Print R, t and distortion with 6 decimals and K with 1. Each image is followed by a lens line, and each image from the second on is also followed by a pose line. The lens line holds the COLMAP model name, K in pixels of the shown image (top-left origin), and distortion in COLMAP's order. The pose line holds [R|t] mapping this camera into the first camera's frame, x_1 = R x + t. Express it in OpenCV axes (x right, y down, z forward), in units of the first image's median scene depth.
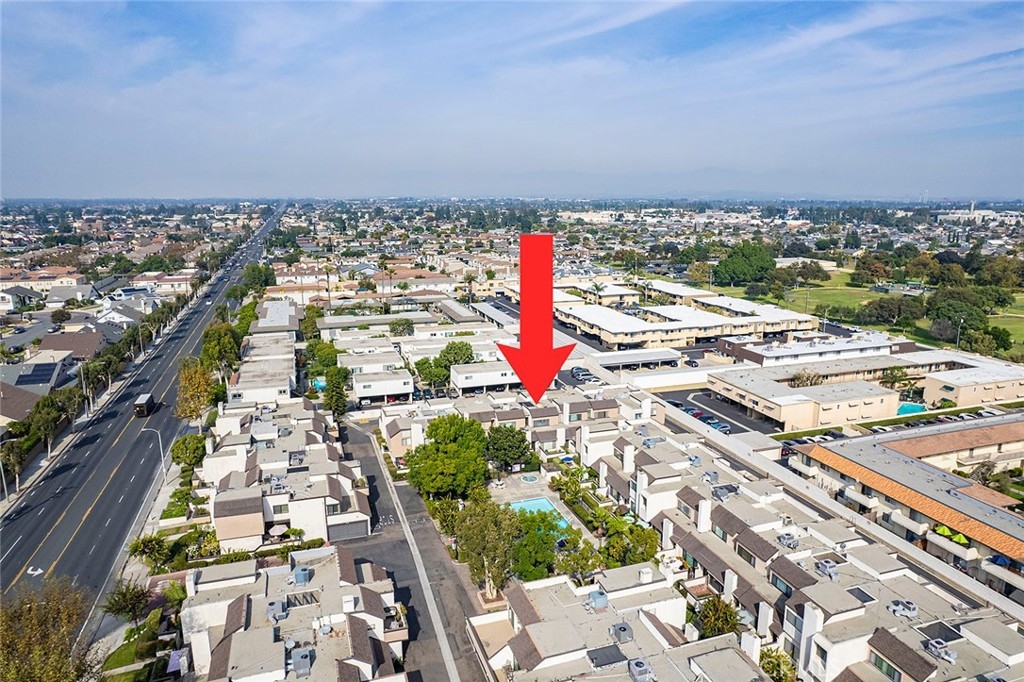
lens RADIAL K [[649.1, 0, 512.0], [0, 649.1, 341.0], [0, 0, 1]] dist [-0.072413, 0.049414]
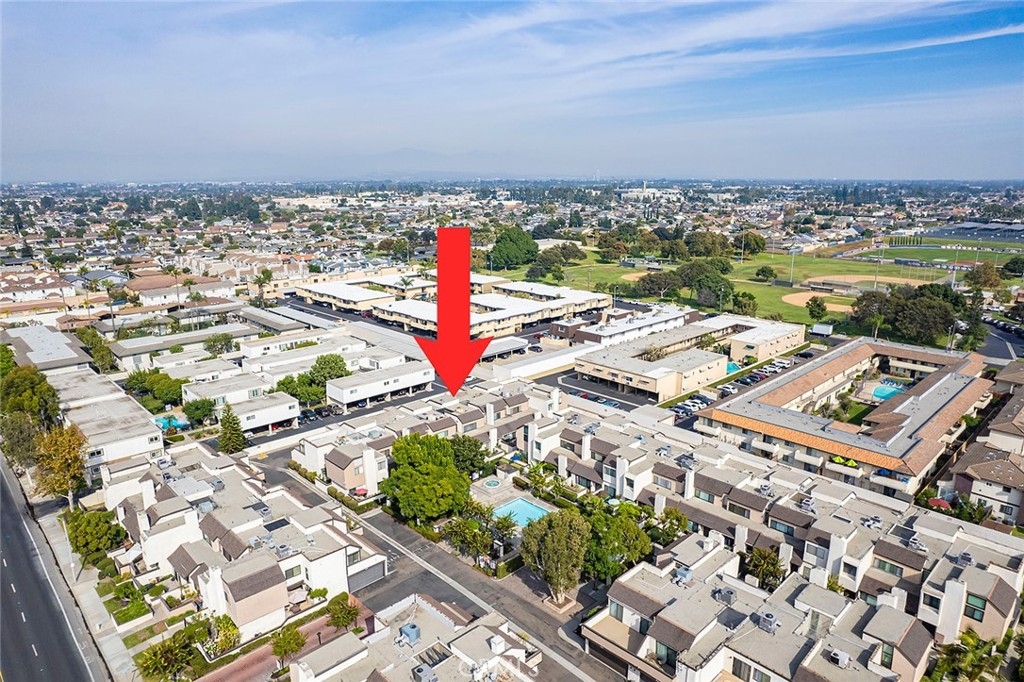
lens RADIAL K [[649.1, 0, 512.0], [0, 649.1, 341.0], [0, 0, 1]] dist [-0.072413, 0.049414]
pose [[0.901883, -0.107667, 0.418348, -0.253415], [0.096011, 0.994179, 0.048882, -0.042558], [-0.421176, -0.003920, 0.906970, 0.041520]]
